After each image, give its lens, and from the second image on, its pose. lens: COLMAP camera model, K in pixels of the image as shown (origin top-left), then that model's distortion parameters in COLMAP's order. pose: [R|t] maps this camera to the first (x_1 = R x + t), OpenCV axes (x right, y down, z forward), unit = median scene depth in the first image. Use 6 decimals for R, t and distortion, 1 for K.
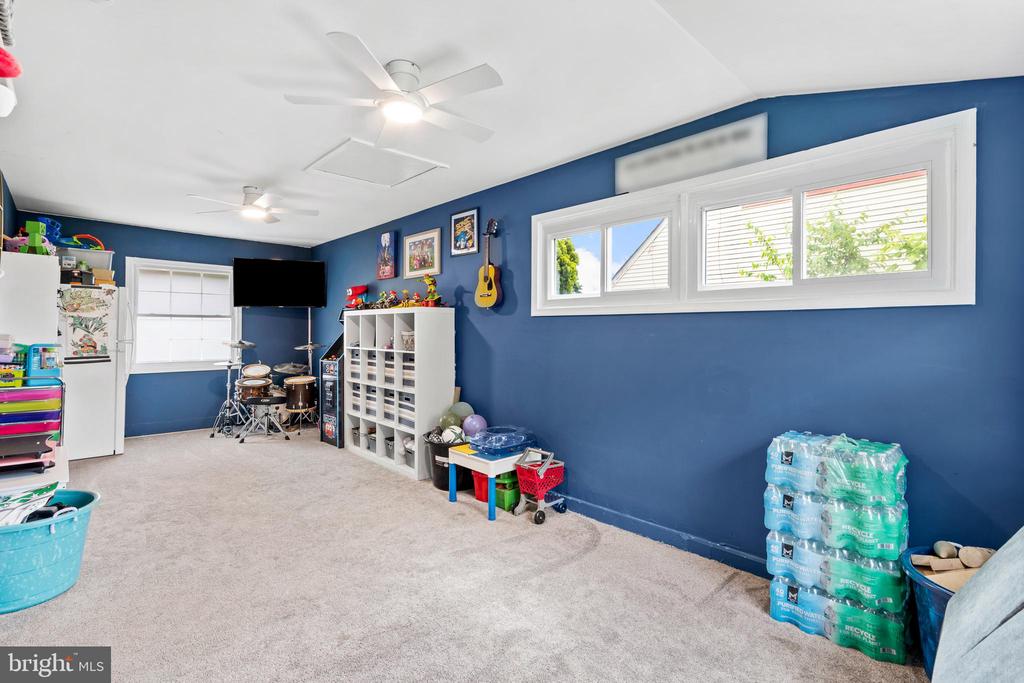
lens RADIAL K [[470.7, 0, 510.9], [0, 470.7, 328.1], [0, 0, 1]] dist [-0.007920, 0.001105]
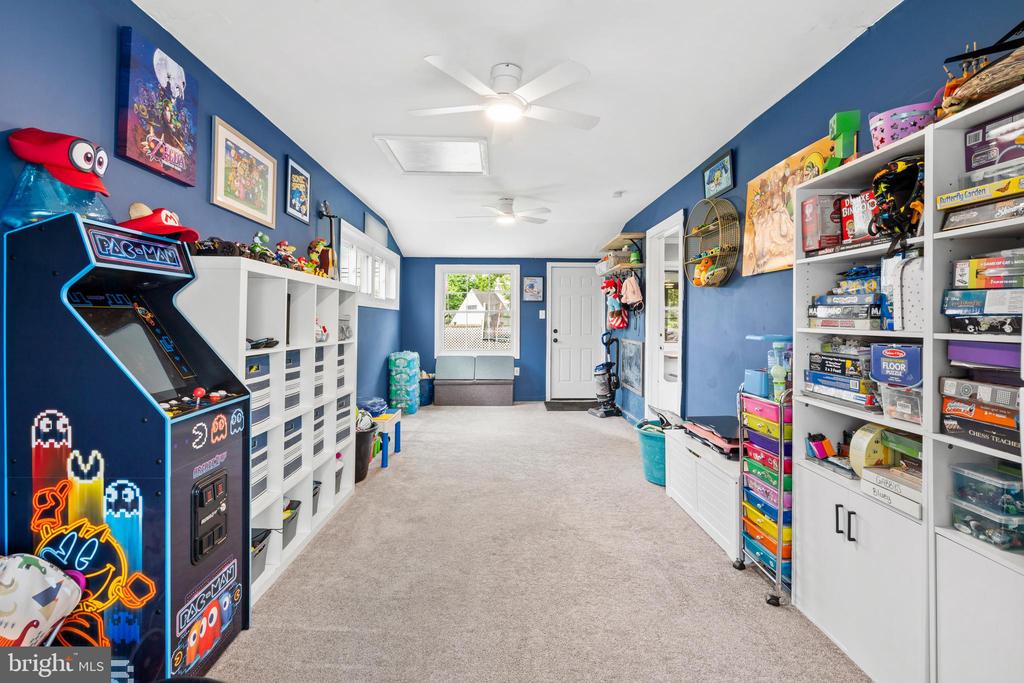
lens RADIAL K [[470.7, 0, 510.9], [0, 470.7, 328.1], [0, 0, 1]] dist [-0.007920, 0.001105]
pose [[-0.738365, -0.015076, 0.674233, -0.910672], [-0.009240, 0.999882, 0.012238, 0.016516], [-0.674338, 0.002807, -0.738417, 1.351720]]
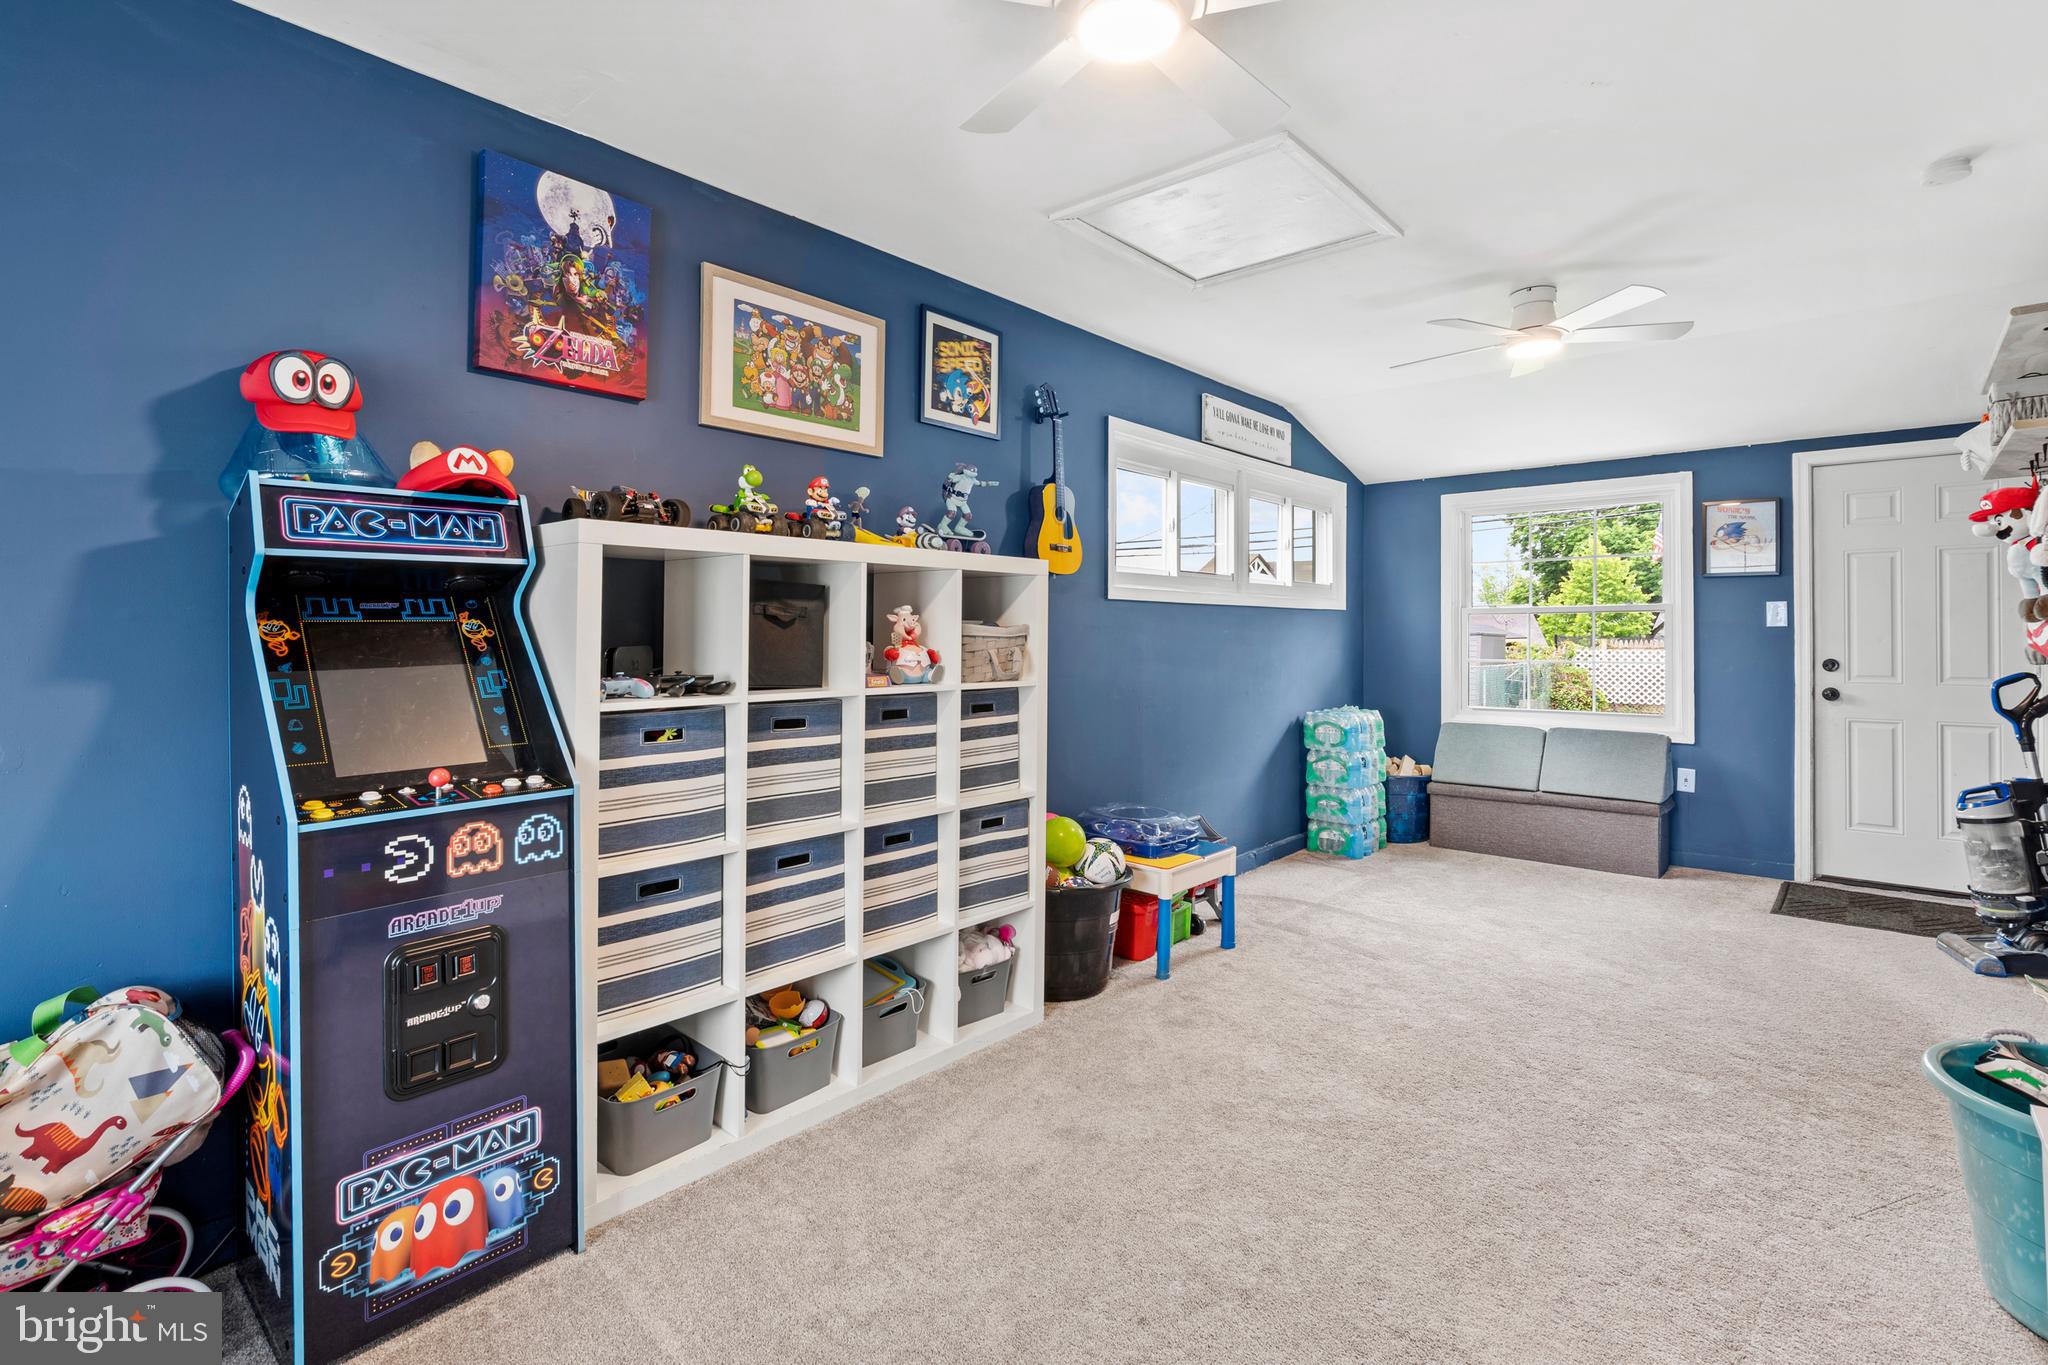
lens RADIAL K [[970.3, 0, 1016.7], [0, 970.3, 629.3], [0, 0, 1]] dist [-0.005717, 0.000611]
pose [[-0.087451, 0.001100, 0.996168, -0.911531], [-0.003758, 0.999992, -0.001434, 0.010717], [-0.996162, -0.003869, -0.087446, 1.027724]]
